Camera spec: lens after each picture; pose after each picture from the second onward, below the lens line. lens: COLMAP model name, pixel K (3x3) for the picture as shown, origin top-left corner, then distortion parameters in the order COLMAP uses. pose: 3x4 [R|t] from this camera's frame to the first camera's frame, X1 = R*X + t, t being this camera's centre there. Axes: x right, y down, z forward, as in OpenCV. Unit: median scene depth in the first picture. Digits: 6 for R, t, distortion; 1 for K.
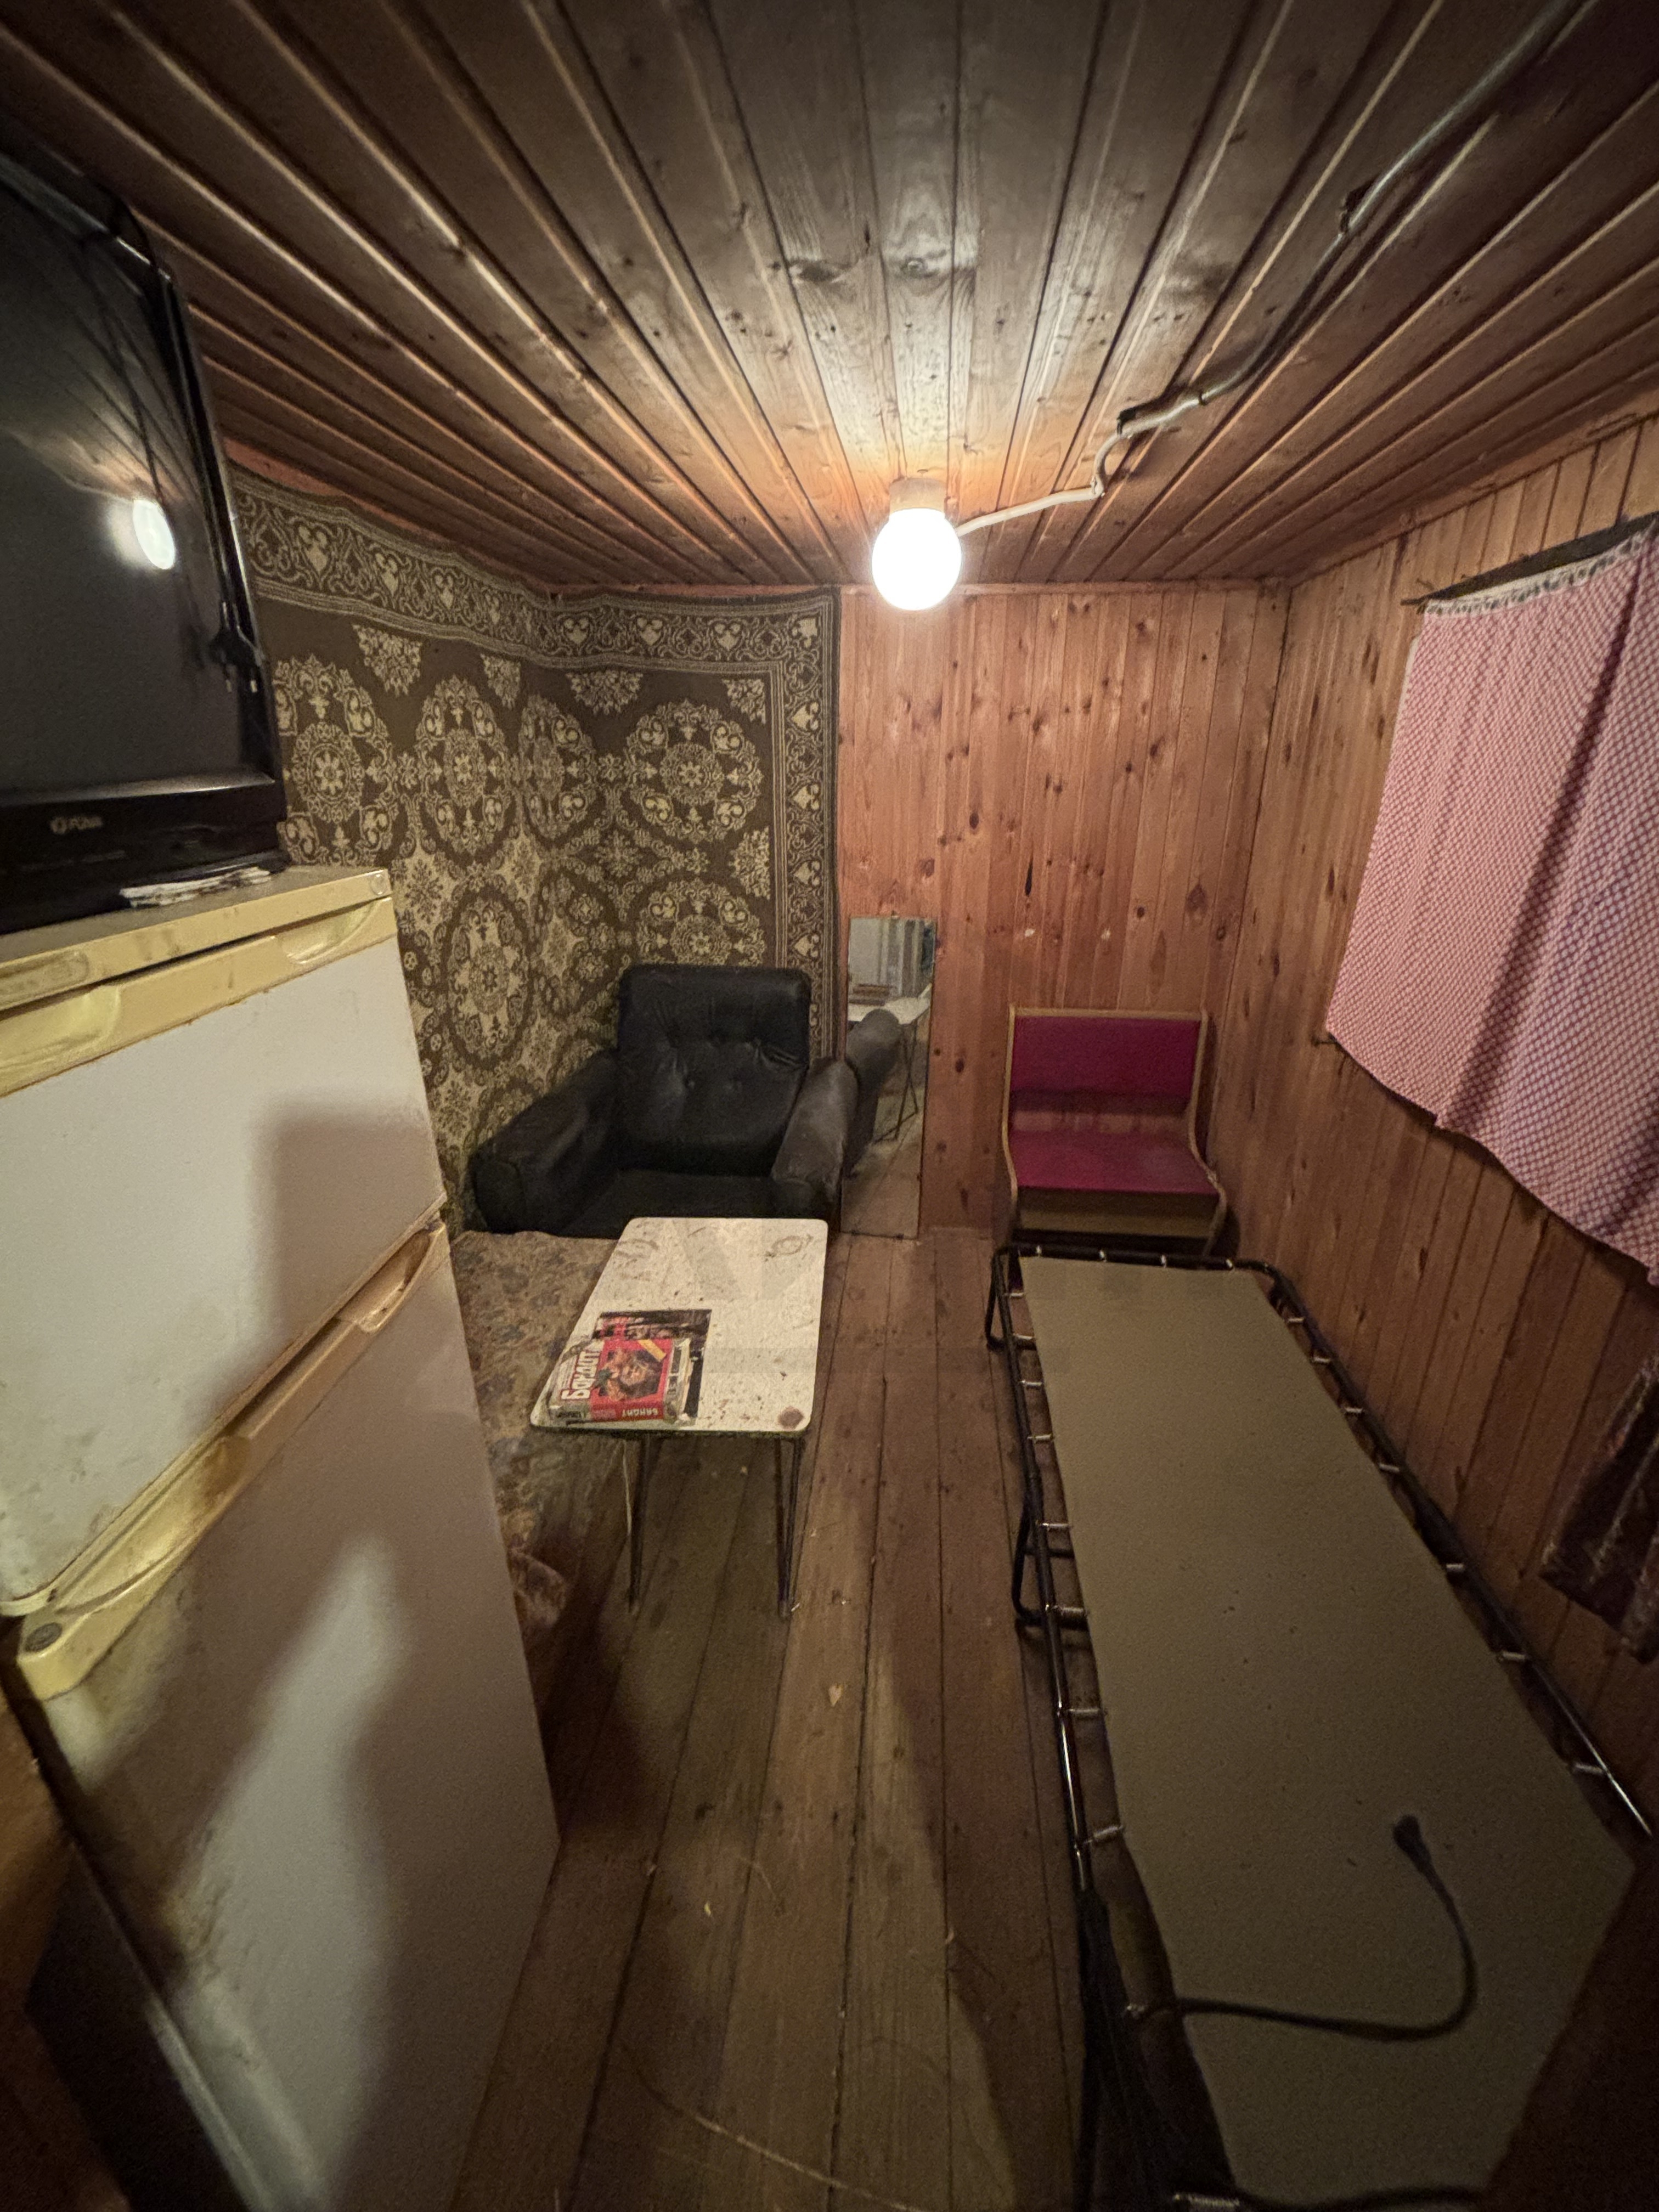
lens RADIAL K [[893.8, 0, 823.2], [0, 893.8, 1111.0], [0, 0, 1]] dist [-0.002524, 0.000525]
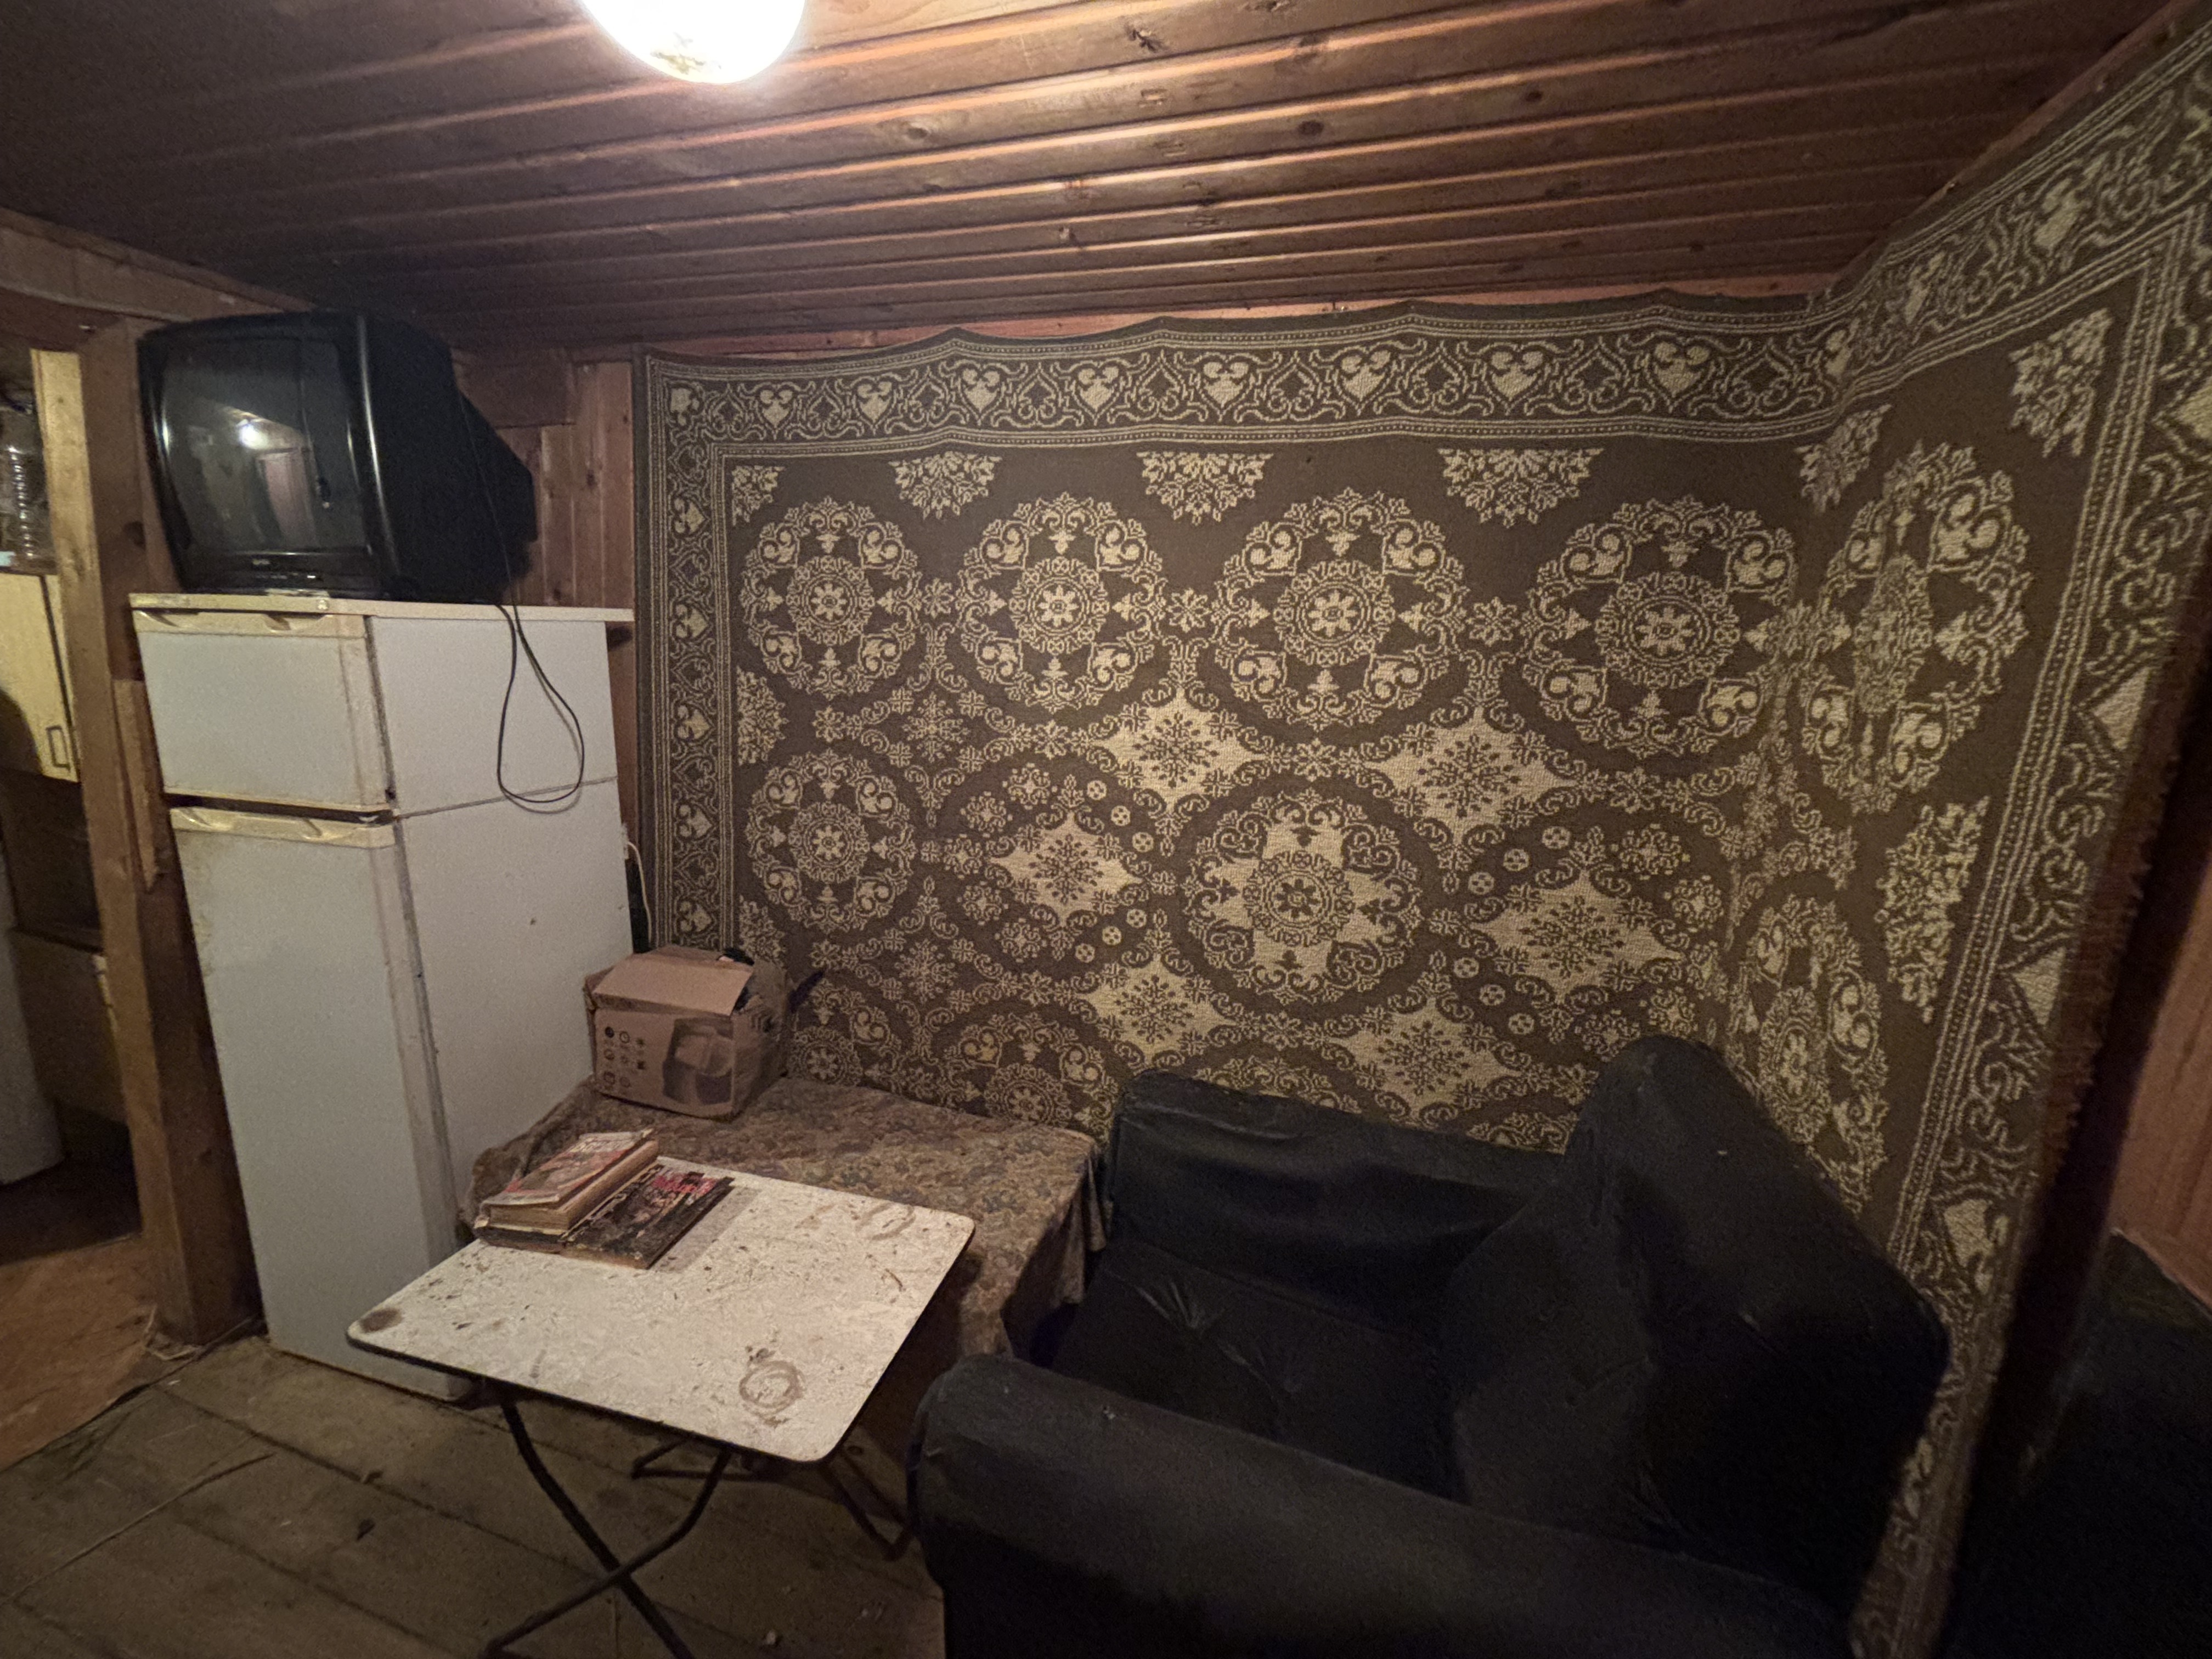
lens RADIAL K [[893.8, 0, 1099.6], [0, 893.8, 820.0], [0, 0, 1]] dist [-0.002524, 0.000525]
pose [[-0.206525, 0.204627, -0.956805, 0.381759], [-0.397437, 0.876036, 0.273140, -0.395517], [0.894087, 0.436680, -0.099597, 1.071117]]
